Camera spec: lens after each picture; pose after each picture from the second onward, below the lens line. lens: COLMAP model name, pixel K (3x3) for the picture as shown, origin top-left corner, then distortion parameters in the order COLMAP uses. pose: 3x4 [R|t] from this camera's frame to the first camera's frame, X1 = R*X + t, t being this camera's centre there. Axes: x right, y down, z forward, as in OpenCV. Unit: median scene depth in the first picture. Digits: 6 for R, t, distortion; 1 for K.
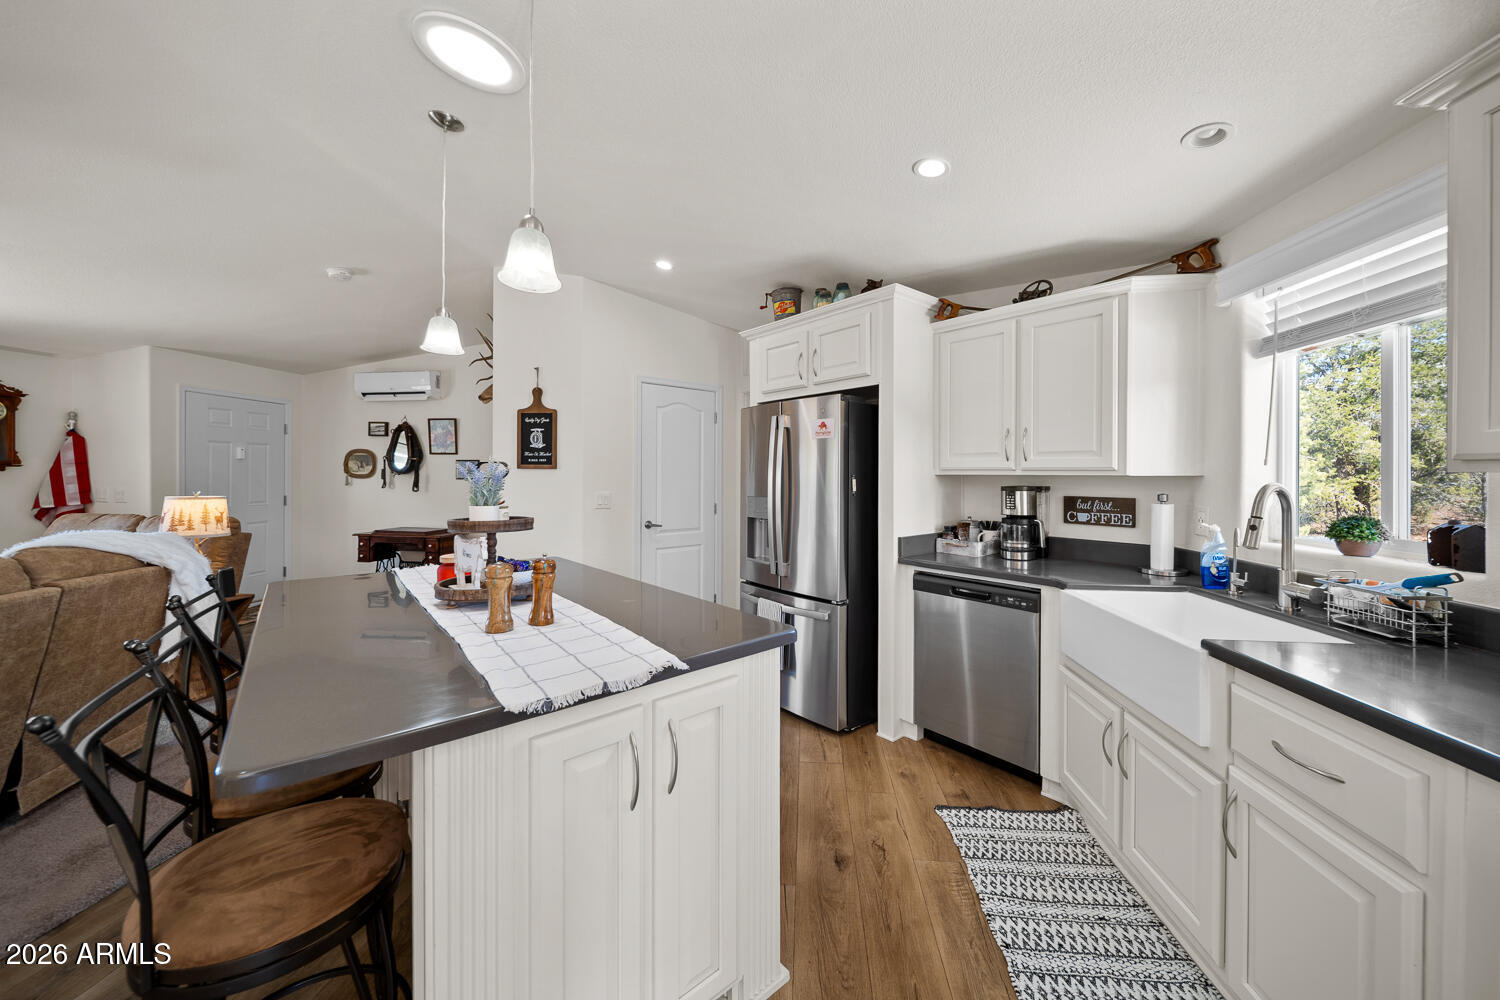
lens RADIAL K [[539.4, 0, 762.4], [0, 539.4, 476.5], [0, 0, 1]] dist [0.009713, -0.003835]
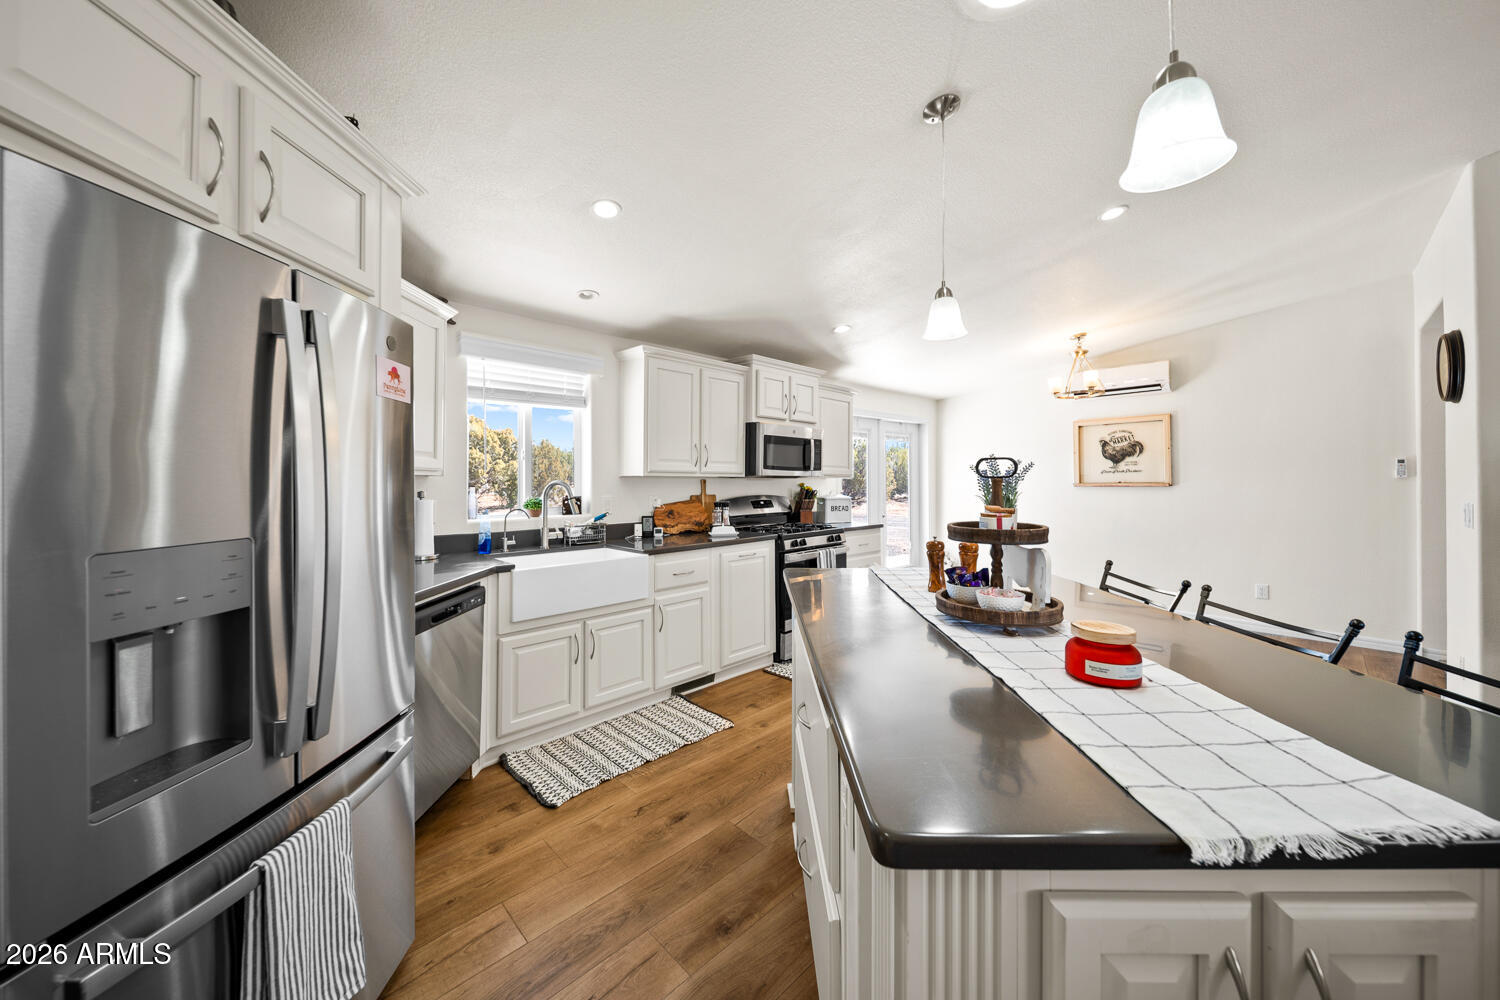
lens RADIAL K [[539.4, 0, 738.2], [0, 539.4, 474.7], [0, 0, 1]] dist [0.009713, -0.003835]
pose [[-0.748850, 0.003875, 0.662728, -0.395059], [0.000165, 0.999984, -0.005661, 0.001290], [-0.662739, -0.004130, -0.748839, 1.005074]]
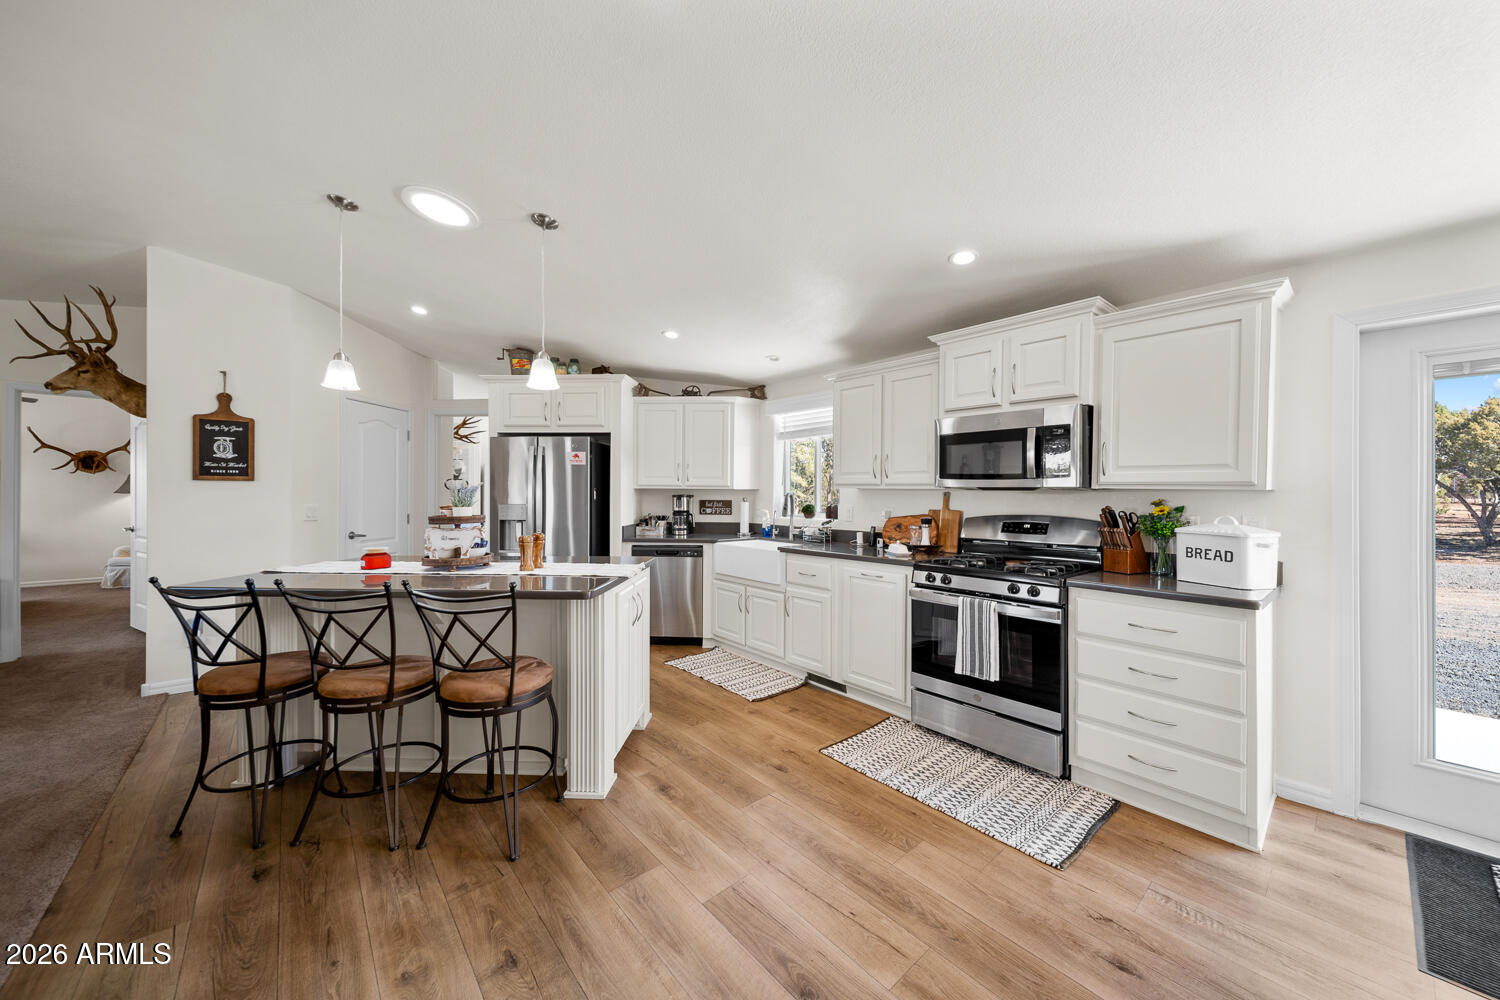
lens RADIAL K [[539.4, 0, 749.5], [0, 539.4, 492.4], [0, 0, 1]] dist [0.009713, -0.003835]
pose [[0.704081, -0.001338, 0.710119, -0.539200], [-0.000555, 0.999997, 0.002435, 0.004222], [-0.710120, -0.002108, 0.704078, -0.364619]]
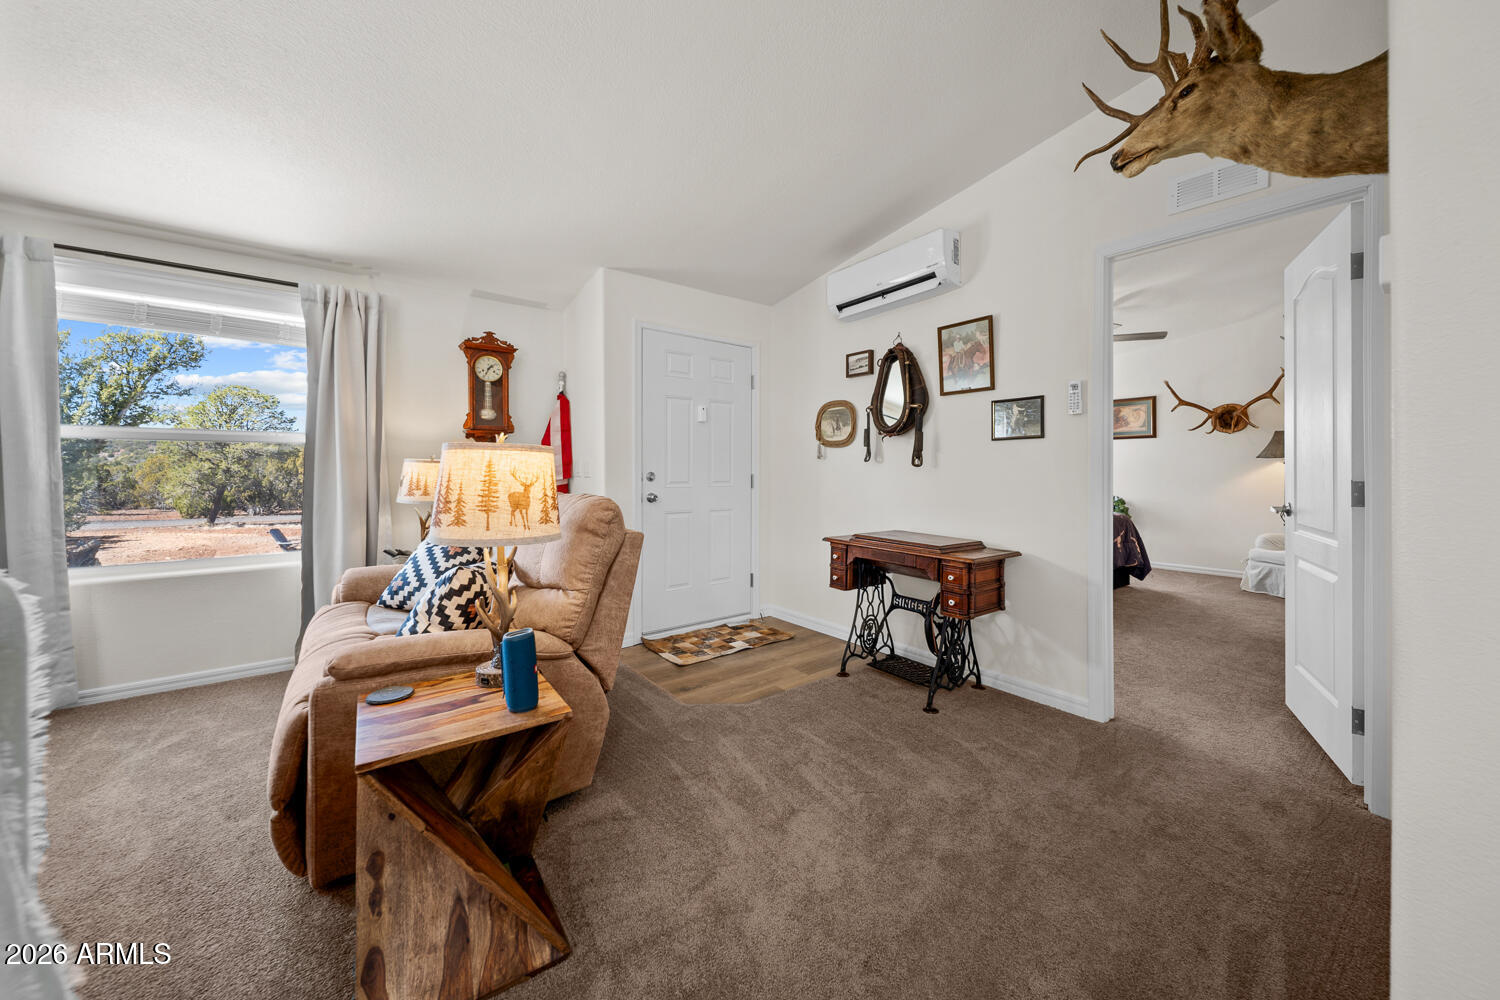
lens RADIAL K [[539.4, 0, 742.1], [0, 539.4, 474.9], [0, 0, 1]] dist [0.009713, -0.003835]
pose [[0.671470, -0.000431, -0.741032, -0.630530], [0.001419, 0.999999, 0.000704, 0.062619], [0.741031, -0.001524, 0.671470, 0.895486]]
